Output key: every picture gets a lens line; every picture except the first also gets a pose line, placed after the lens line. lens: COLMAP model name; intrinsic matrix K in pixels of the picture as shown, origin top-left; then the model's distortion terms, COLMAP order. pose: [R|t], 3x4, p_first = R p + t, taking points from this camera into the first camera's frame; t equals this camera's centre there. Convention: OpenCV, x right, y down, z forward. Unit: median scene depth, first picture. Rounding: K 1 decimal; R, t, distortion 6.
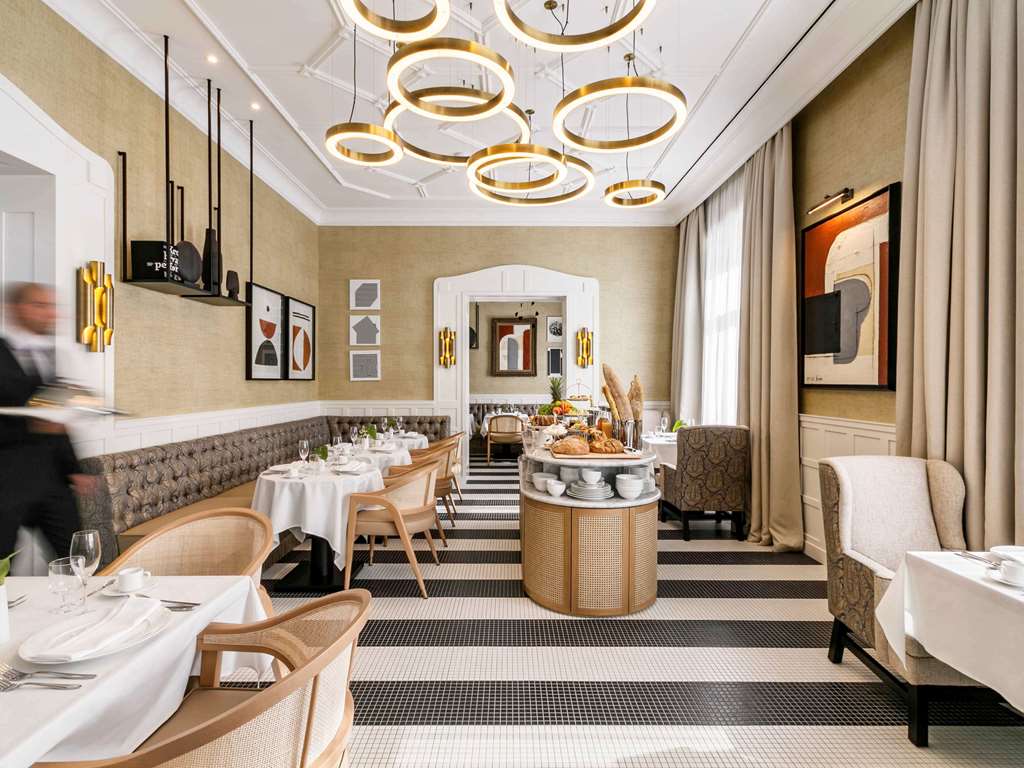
lens RADIAL K [[460.2, 0, 509.6], [0, 460.2, 387.0], [0, 0, 1]] dist [0.000029, 0.000007]
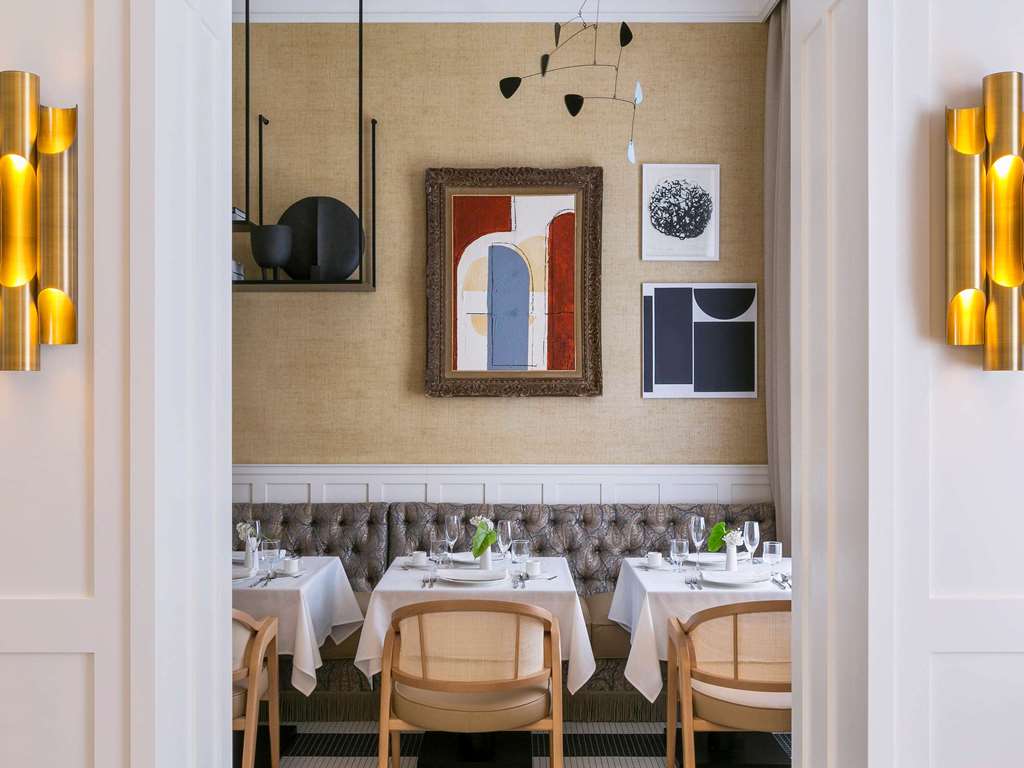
lens RADIAL K [[945.9, 0, 512.6], [0, 945.9, 387.2], [0, 0, 1]] dist [0.001883, 0.000000]
pose [[0.999998, 0.000138, -0.002006, 0.010494], [-0.000165, 0.999911, -0.013363, -0.020377], [0.002004, 0.013363, 0.999909, 0.474694]]
